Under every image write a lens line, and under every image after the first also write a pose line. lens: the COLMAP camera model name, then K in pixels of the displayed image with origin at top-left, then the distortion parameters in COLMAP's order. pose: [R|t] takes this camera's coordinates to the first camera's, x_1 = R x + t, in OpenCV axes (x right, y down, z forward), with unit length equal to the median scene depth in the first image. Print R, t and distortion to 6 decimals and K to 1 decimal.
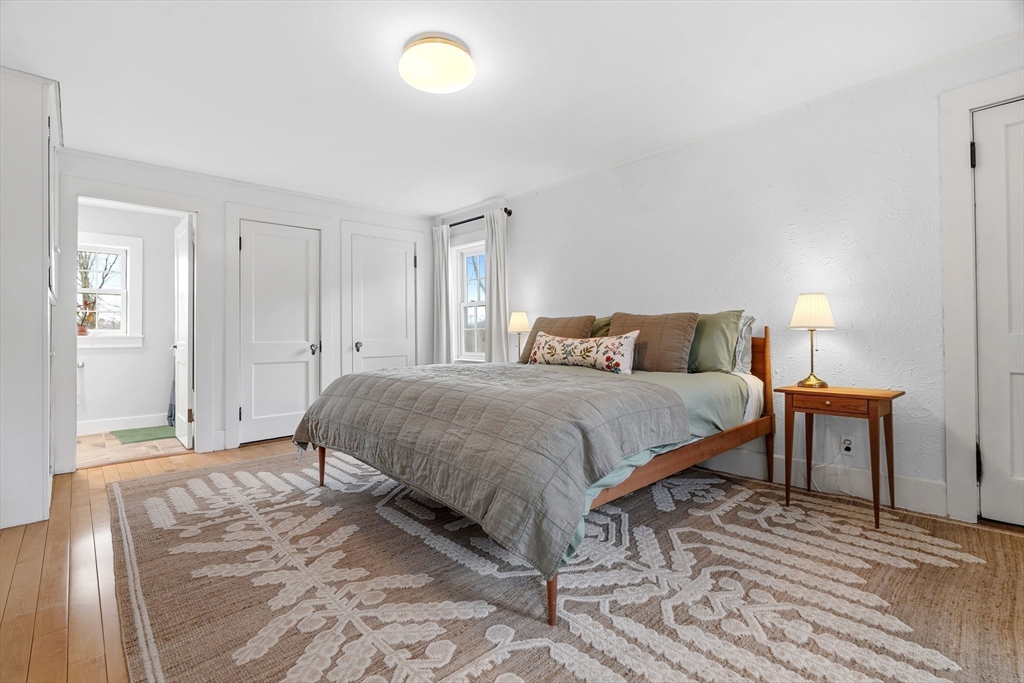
lens RADIAL K [[468.0, 0, 509.7], [0, 468.0, 329.9], [0, 0, 1]] dist [-0.001269, 0.000020]
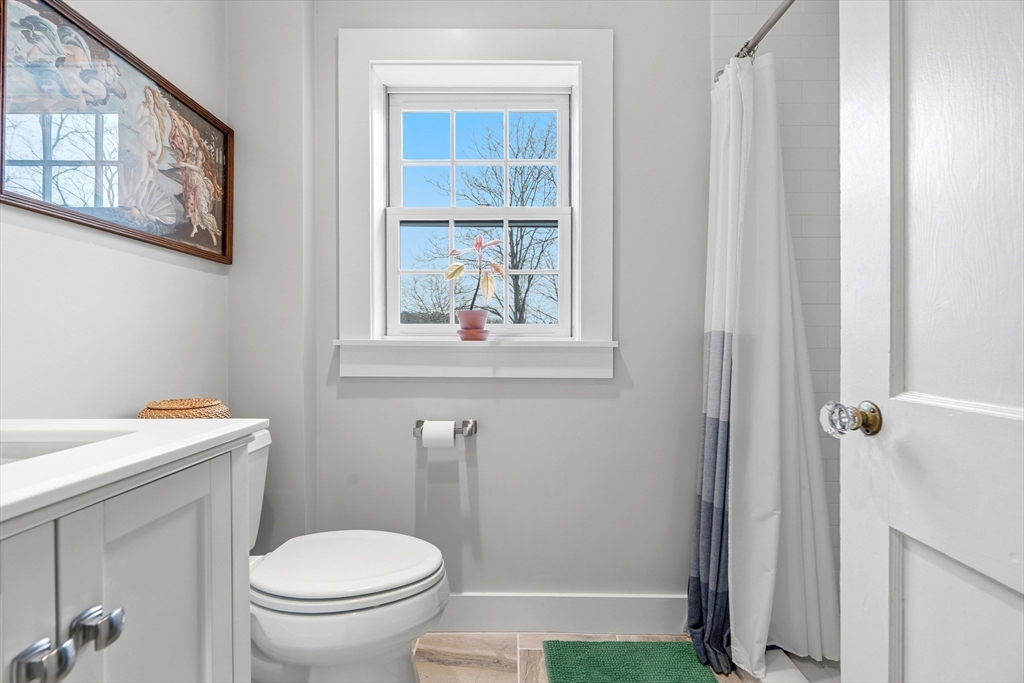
lens RADIAL K [[461.4, 0, 512.0], [0, 461.4, 341.5], [0, 0, 1]] dist [-0.003173, 0.001201]
pose [[0.727418, 0.010294, -0.686117, -1.102873], [-0.002525, 0.999921, 0.012325, 0.013820], [0.686190, -0.007233, 0.727387, 1.289025]]
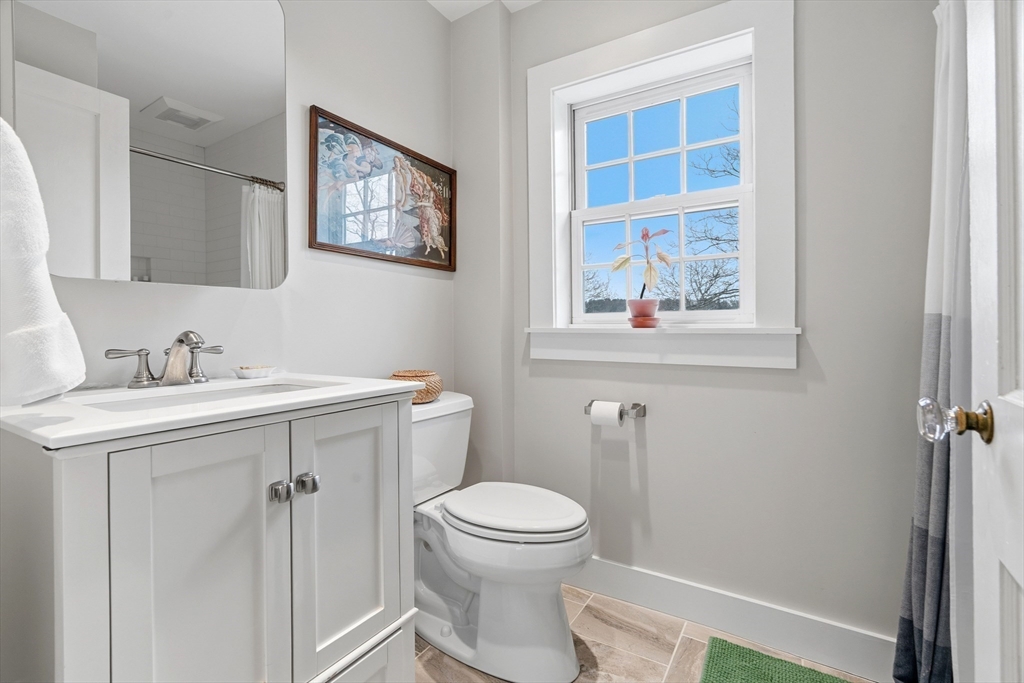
lens RADIAL K [[457.0, 0, 511.5], [0, 457.0, 328.4], [0, 0, 1]] dist [-0.000817, 0.000596]
pose [[0.266958, 0.005608, -0.963692, -1.004654], [0.008050, 0.999935, 0.008049, 0.014488], [0.963675, -0.009907, 0.266895, 1.350139]]
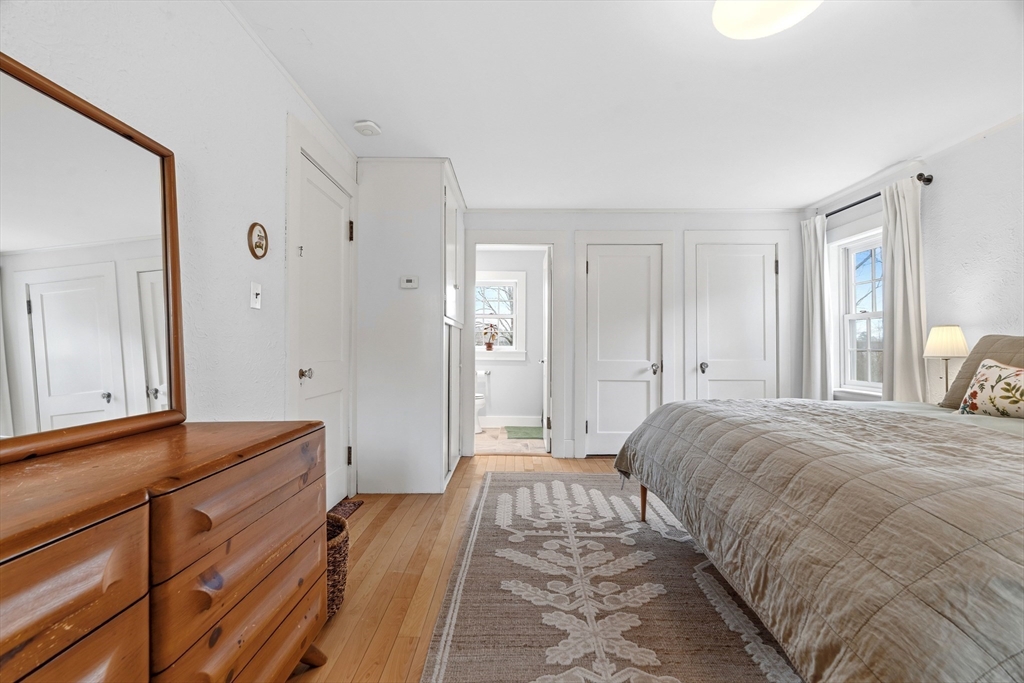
lens RADIAL K [[461.4, 0, 512.0], [0, 461.4, 341.5], [0, 0, 1]] dist [-0.003173, 0.001201]
pose [[0.724198, 0.003708, -0.689583, 0.039035], [-0.007777, 0.999966, -0.002790, -0.017063], [0.689549, 0.007384, 0.724202, 0.176993]]
